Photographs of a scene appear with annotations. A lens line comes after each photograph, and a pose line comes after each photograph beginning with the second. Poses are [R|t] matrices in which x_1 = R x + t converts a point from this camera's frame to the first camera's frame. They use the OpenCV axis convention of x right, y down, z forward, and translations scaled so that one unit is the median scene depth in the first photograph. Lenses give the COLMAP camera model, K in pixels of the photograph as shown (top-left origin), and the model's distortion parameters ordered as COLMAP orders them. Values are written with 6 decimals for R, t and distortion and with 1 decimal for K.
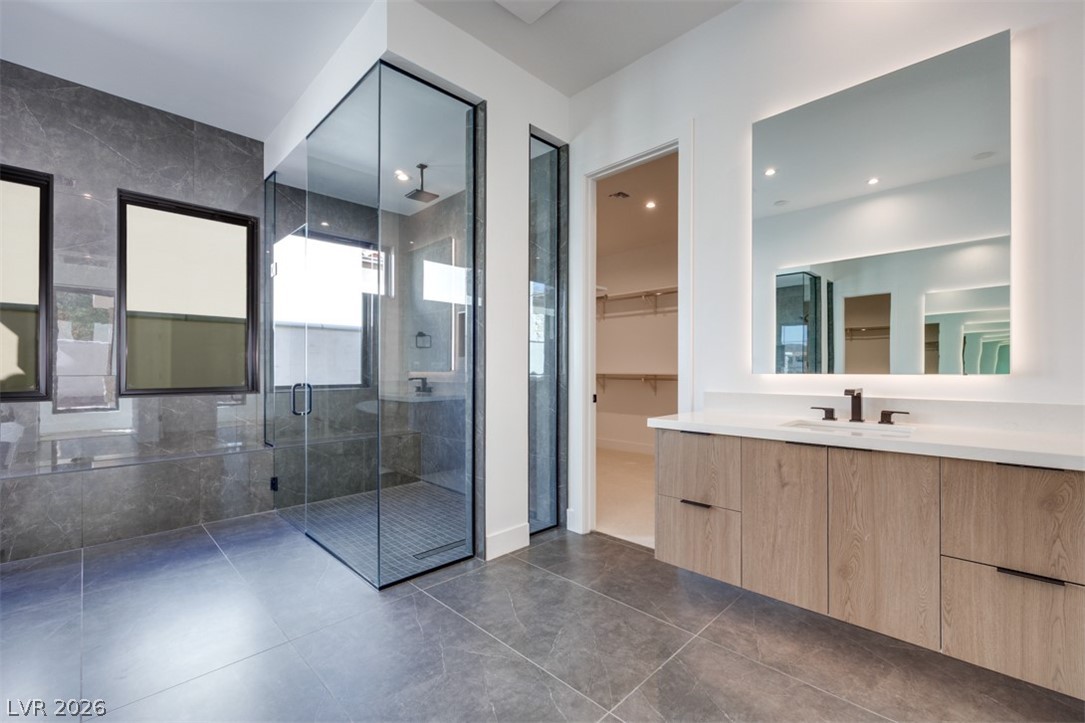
lens RADIAL K [[455.1, 0, 587.0], [0, 455.1, 369.4], [0, 0, 1]] dist [-0.000608, -0.000086]
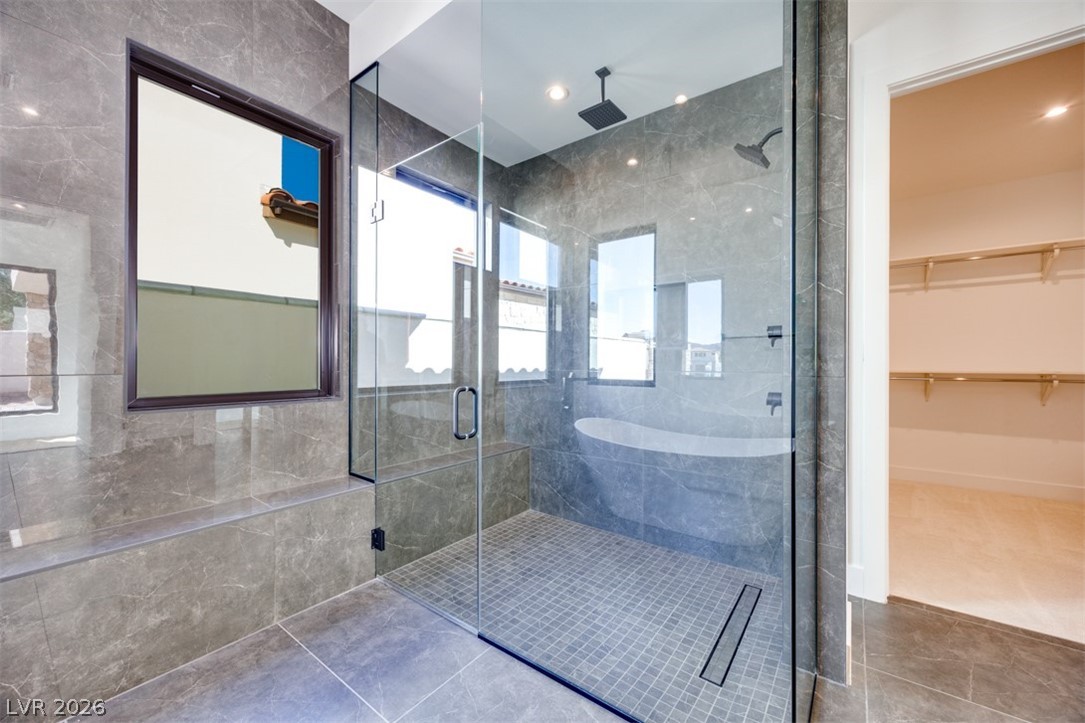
lens RADIAL K [[410.2, 0, 570.1], [0, 410.2, 364.6], [0, 0, 1]] dist [0.000647, 0.000007]
pose [[0.992723, 0.000541, 0.120415, -0.544426], [-0.000415, 0.999999, -0.001074, 0.001646], [-0.120415, 0.001016, 0.992723, 0.428998]]
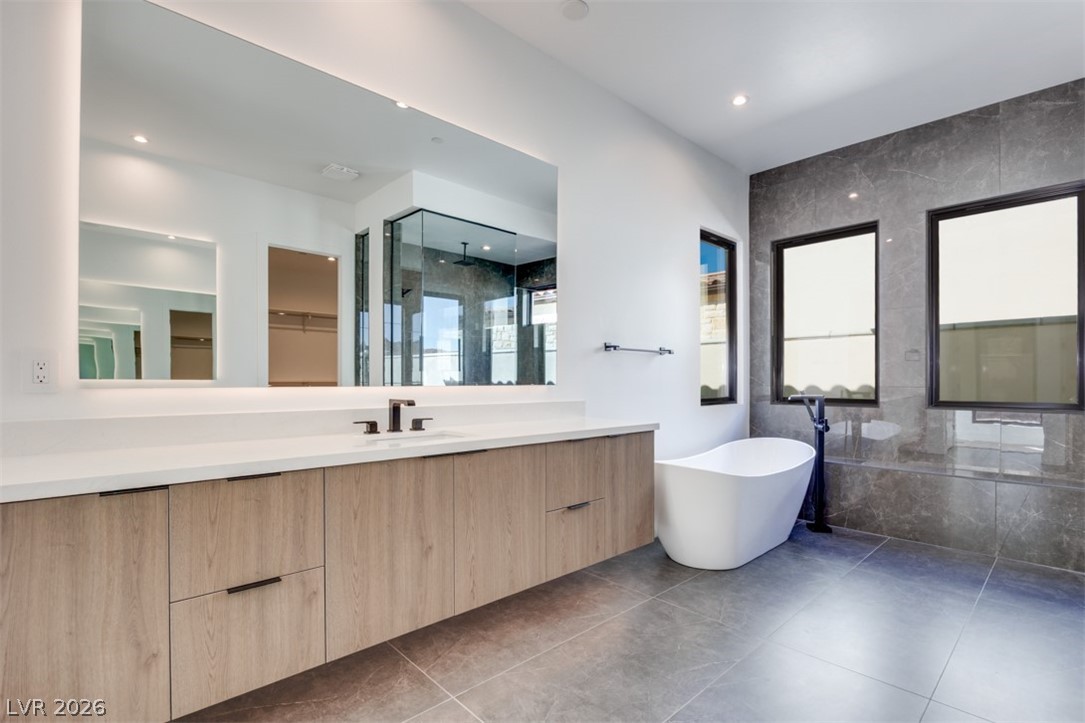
lens RADIAL K [[503.1, 0, 544.7], [0, 503.1, 381.4], [0, 0, 1]] dist [-0.004466, -0.000962]
pose [[-0.082283, 0.000607, -0.996609, 0.199126], [-0.003347, 0.999994, 0.000885, 0.001784], [0.996603, 0.003409, -0.082281, 0.208694]]
